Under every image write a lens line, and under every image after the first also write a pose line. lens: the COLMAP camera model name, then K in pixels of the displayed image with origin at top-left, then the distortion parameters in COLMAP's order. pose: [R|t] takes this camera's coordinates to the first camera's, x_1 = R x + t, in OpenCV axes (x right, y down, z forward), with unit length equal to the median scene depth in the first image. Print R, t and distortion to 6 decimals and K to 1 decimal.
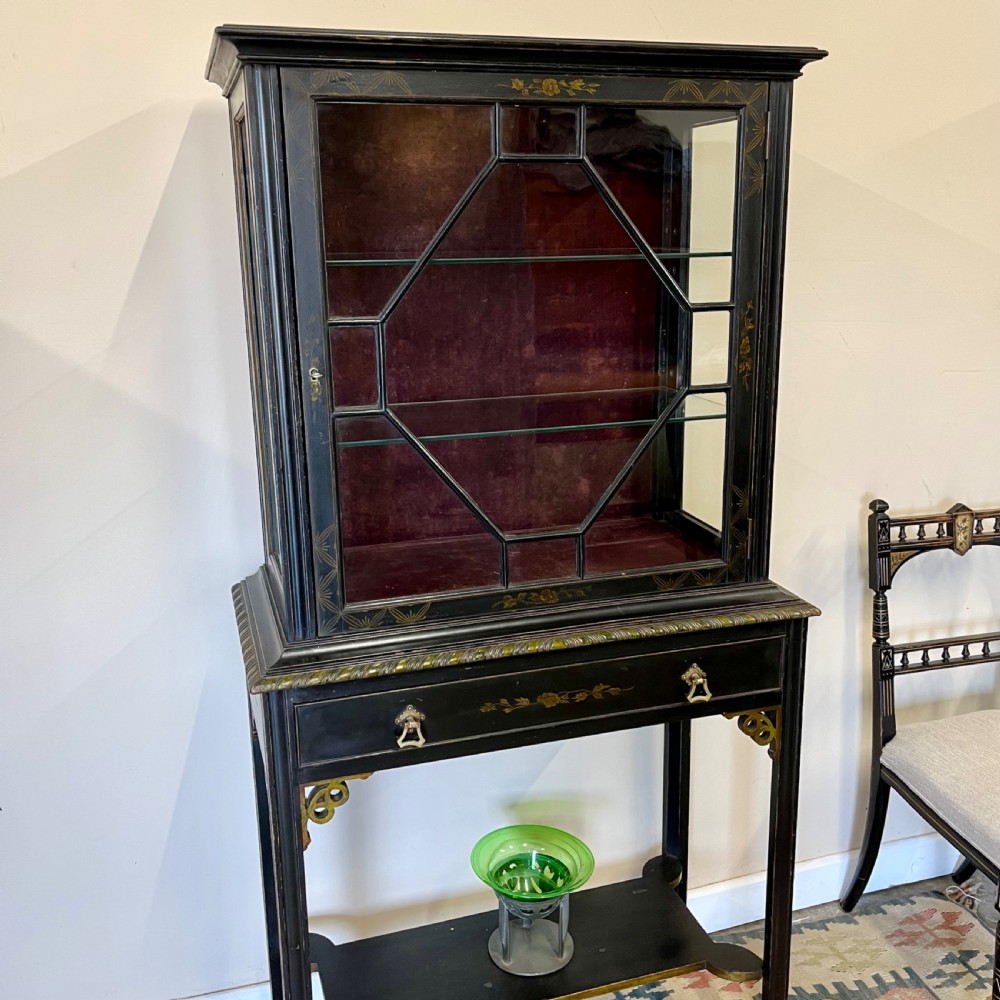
lens RADIAL K [[1034.0, 0, 507.0], [0, 1034.0, 504.4], [0, 0, 1]] dist [0.005216, 0.000000]
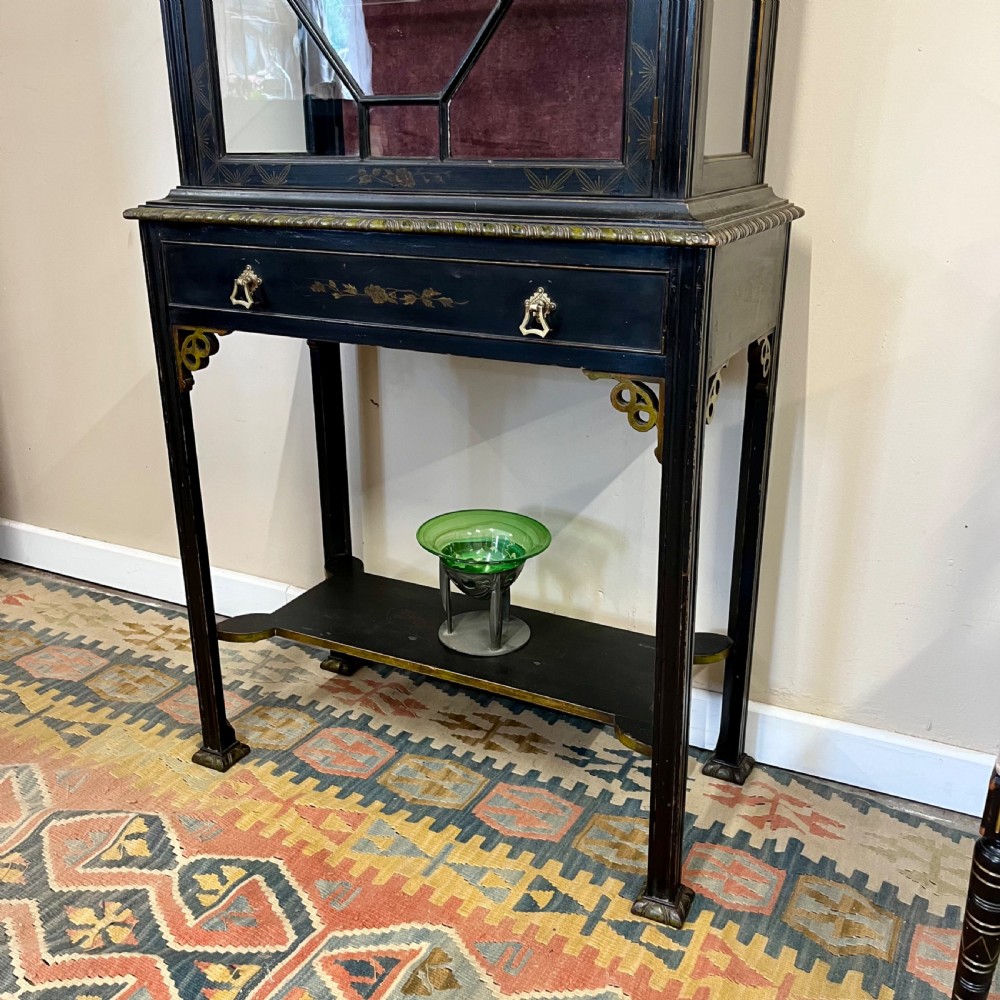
lens RADIAL K [[1020.3, 0, 480.5], [0, 1020.3, 500.9], [0, 0, 1]] dist [0.021066, 0.000000]
pose [[0.698201, 0.253226, -0.669620, 0.696514], [-0.191132, 0.967336, 0.166521, 0.188805], [0.689915, 0.011721, 0.723795, 0.413726]]
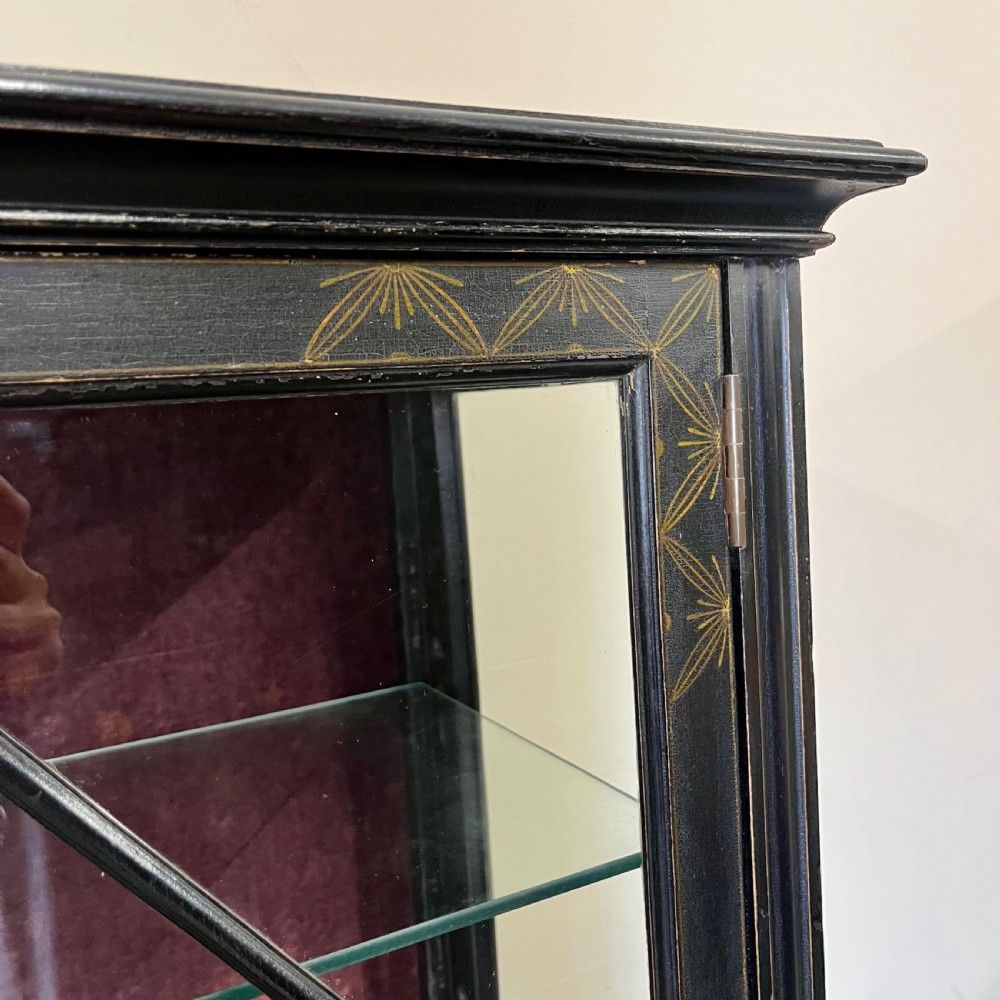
lens RADIAL K [[1020.3, 0, 513.9], [0, 1020.3, 519.4], [0, 0, 1]] dist [0.021066, 0.000000]
pose [[0.974701, -0.074382, 0.210772, 0.127757], [0.105070, 0.984794, -0.138350, -0.281955], [-0.197277, 0.156996, 0.967695, 0.689128]]
